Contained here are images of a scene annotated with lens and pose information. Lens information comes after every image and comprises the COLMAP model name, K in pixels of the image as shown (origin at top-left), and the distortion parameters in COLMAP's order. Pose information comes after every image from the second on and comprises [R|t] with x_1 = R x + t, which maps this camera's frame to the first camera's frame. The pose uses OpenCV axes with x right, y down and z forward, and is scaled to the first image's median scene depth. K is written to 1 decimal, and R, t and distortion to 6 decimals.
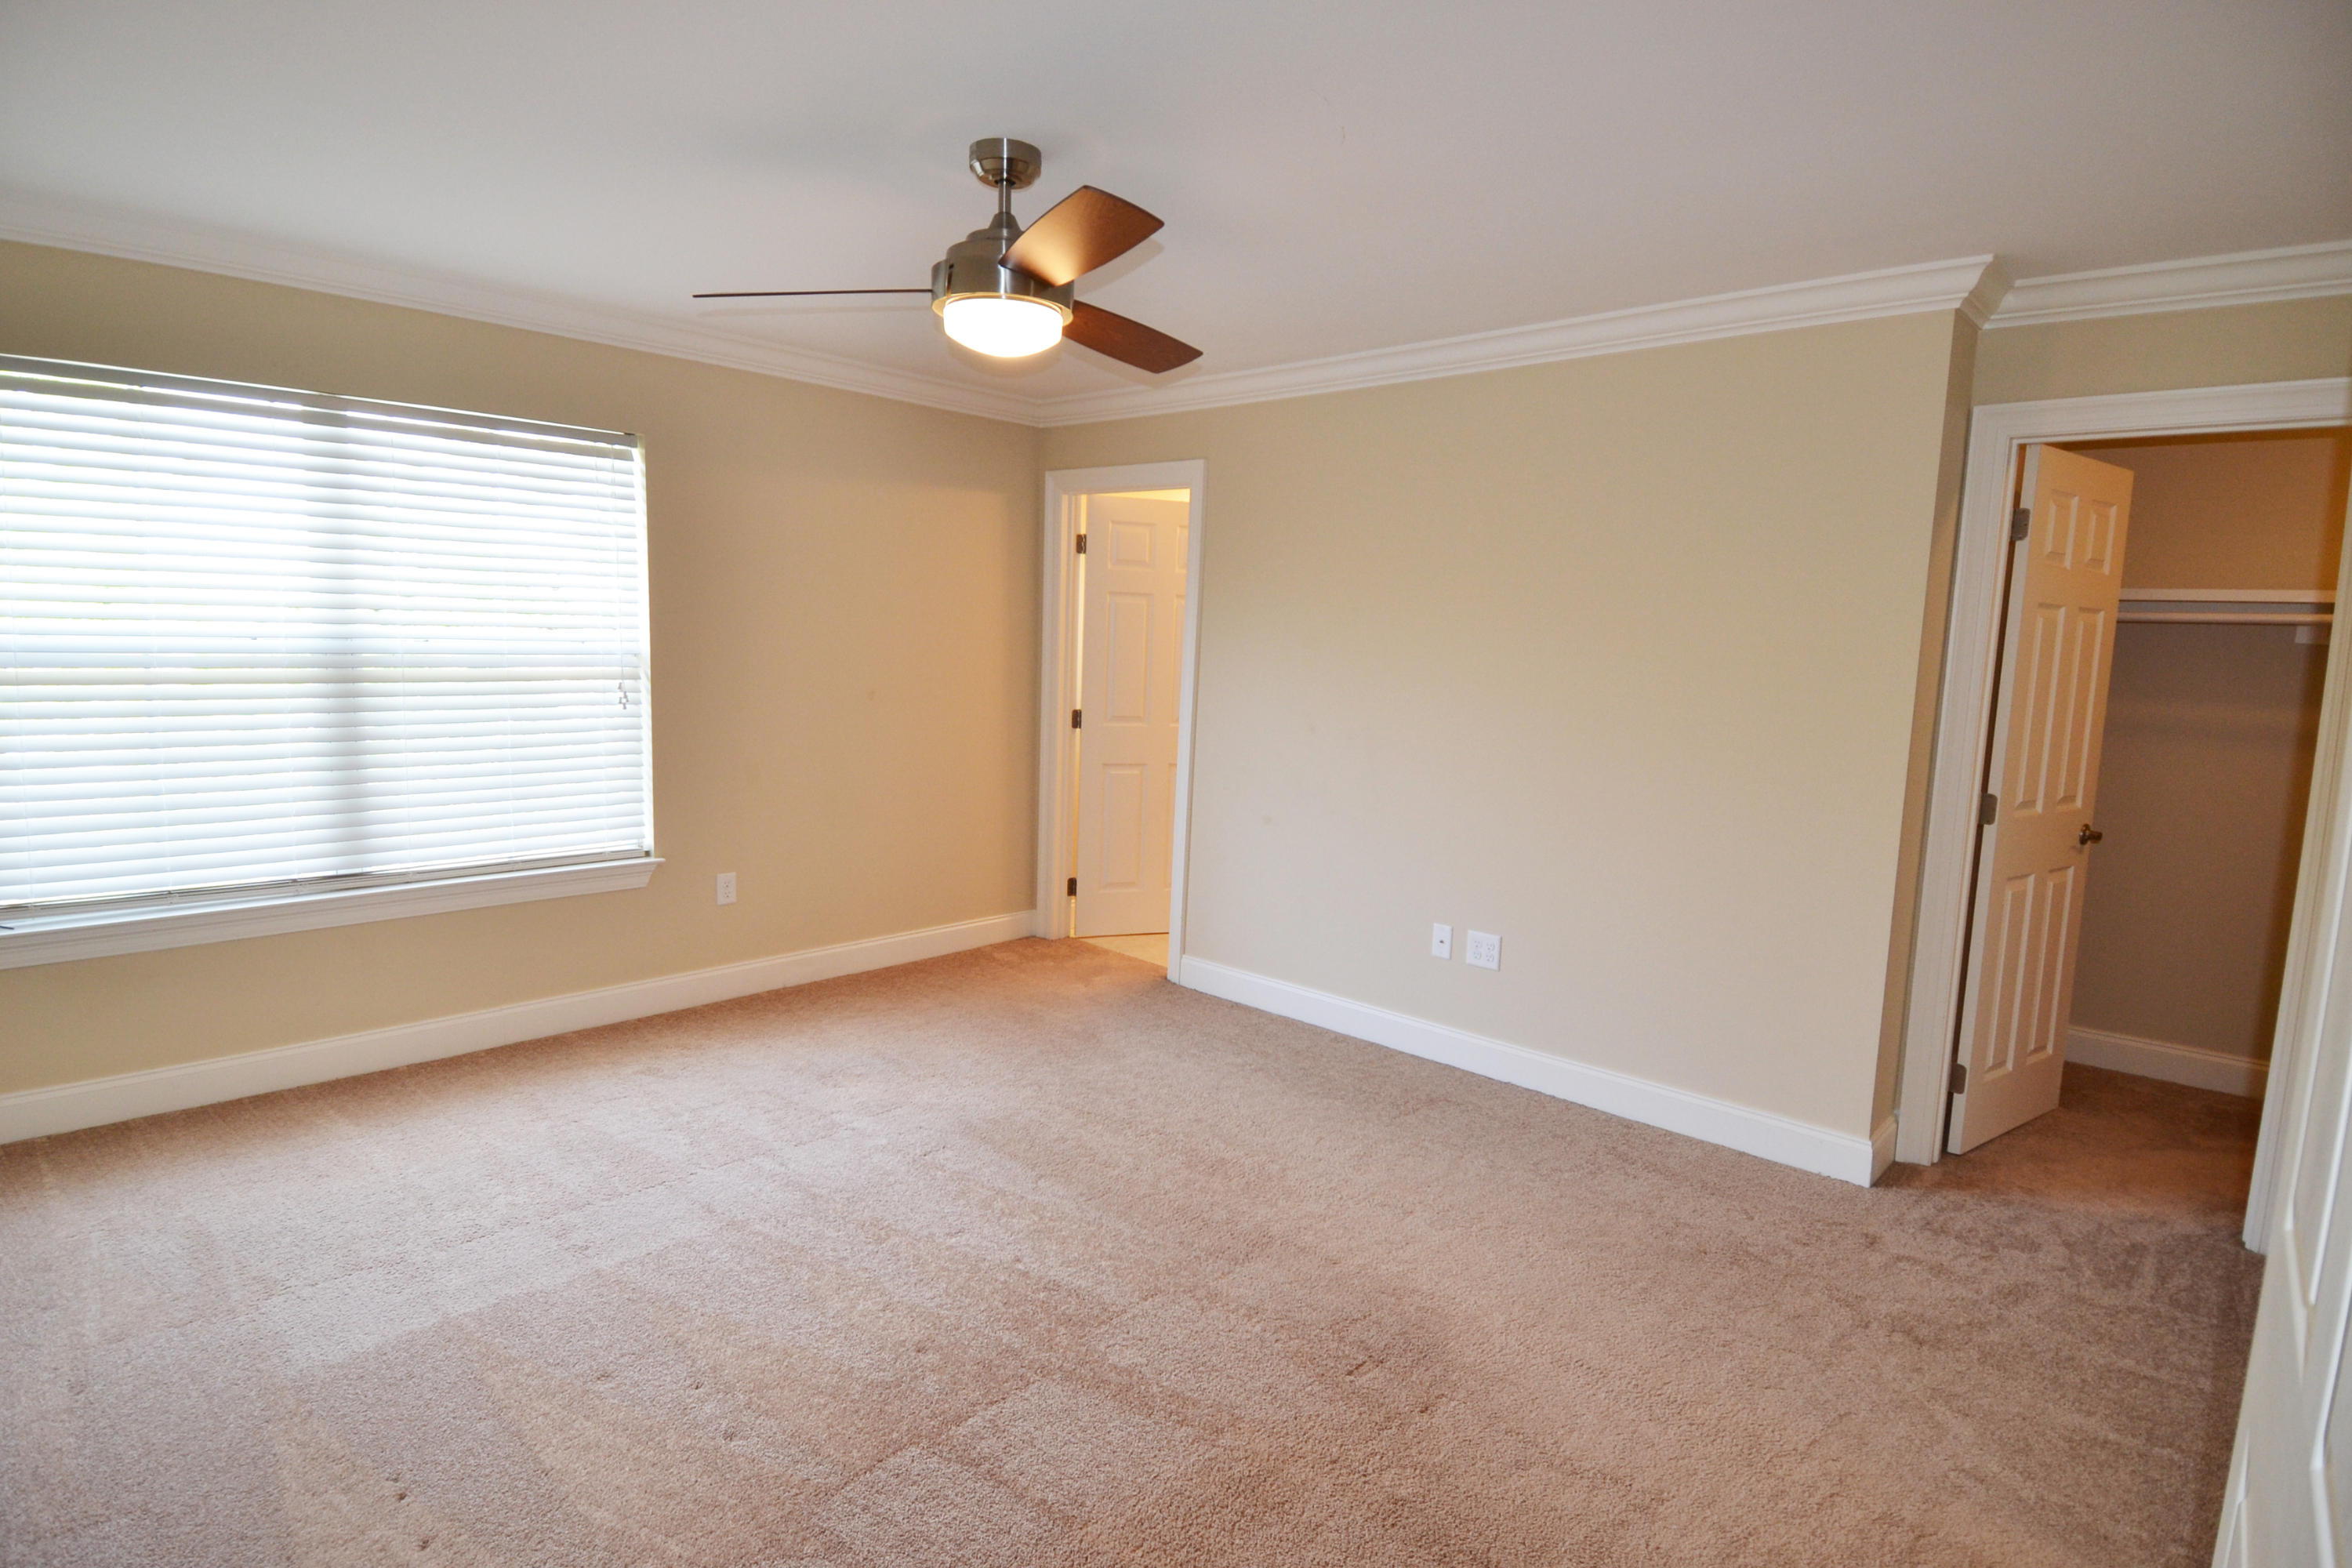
lens RADIAL K [[1241.0, 0, 1184.6], [0, 1241.0, 776.5], [0, 0, 1]] dist [0.039205, -0.044111]
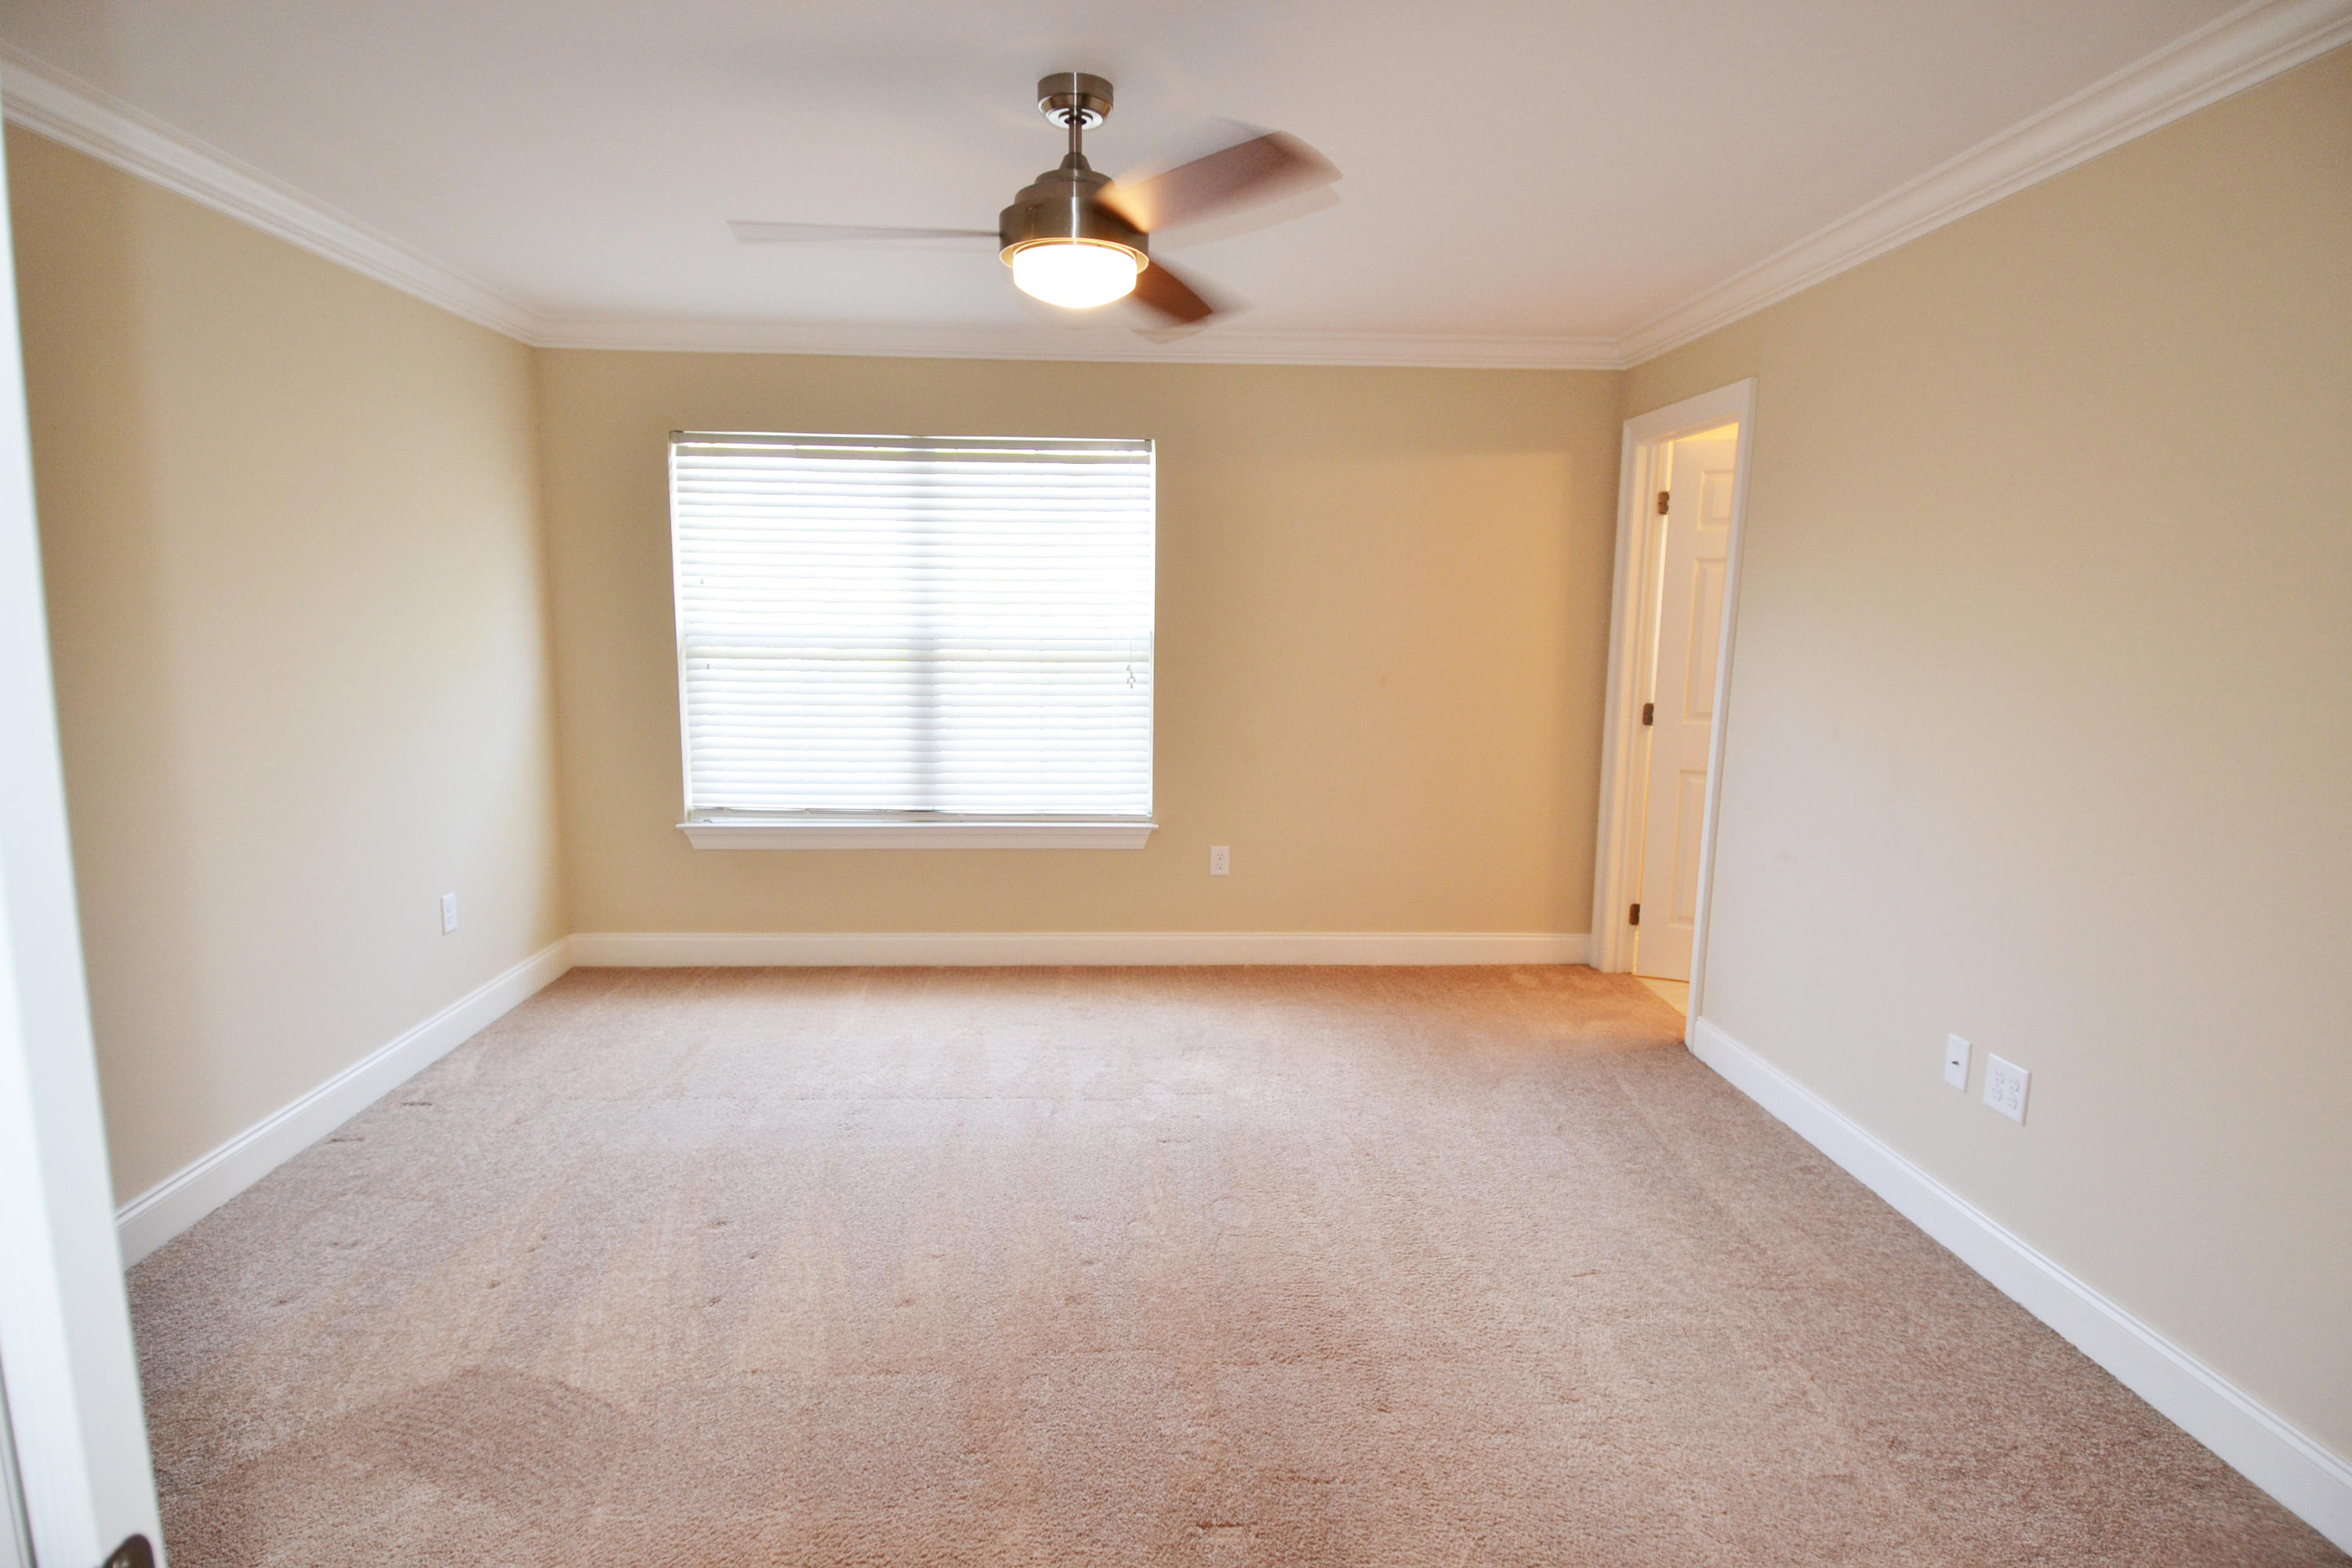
lens RADIAL K [[1241.0, 0, 1165.4], [0, 1241.0, 779.6], [0, 0, 1]] dist [0.039205, -0.044111]
pose [[0.710307, 0.068580, -0.700544, 0.350854], [-0.067723, 0.997284, 0.028963, -0.006402], [0.700627, 0.026870, 0.713022, 0.226955]]
